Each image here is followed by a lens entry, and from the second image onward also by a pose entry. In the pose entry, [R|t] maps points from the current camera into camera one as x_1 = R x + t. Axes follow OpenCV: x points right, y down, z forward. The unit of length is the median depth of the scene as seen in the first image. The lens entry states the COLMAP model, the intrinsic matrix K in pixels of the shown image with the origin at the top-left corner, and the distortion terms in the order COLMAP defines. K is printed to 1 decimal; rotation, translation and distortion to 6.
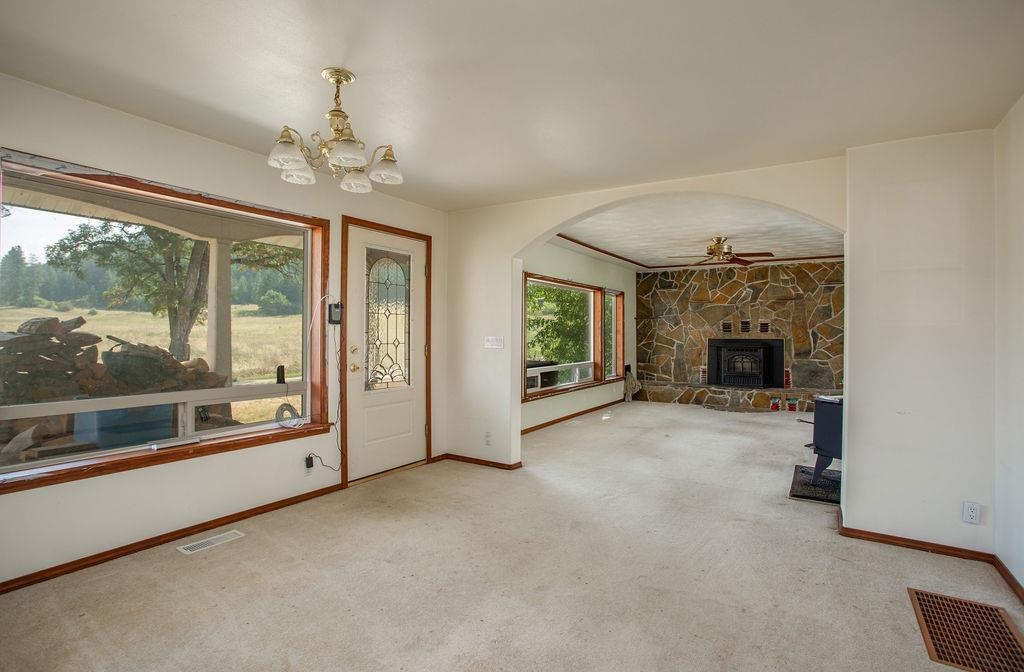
lens RADIAL K [[524.4, 0, 509.8], [0, 524.4, 326.5], [0, 0, 1]] dist [-0.031632, 0.000485]
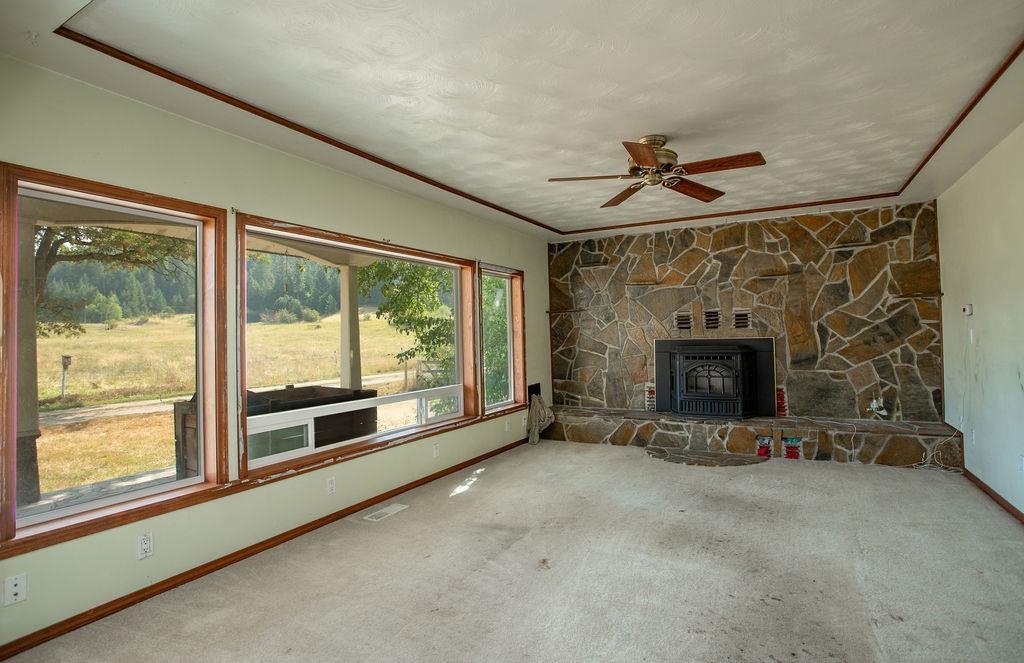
lens RADIAL K [[533.9, 0, 498.6], [0, 533.9, 321.4], [0, 0, 1]] dist [-0.035866, 0.001032]
pose [[0.999054, -0.024275, 0.036076, 0.169252], [0.024869, 0.999561, -0.016090, 0.005755], [-0.035670, 0.016972, 0.999219, 0.363732]]
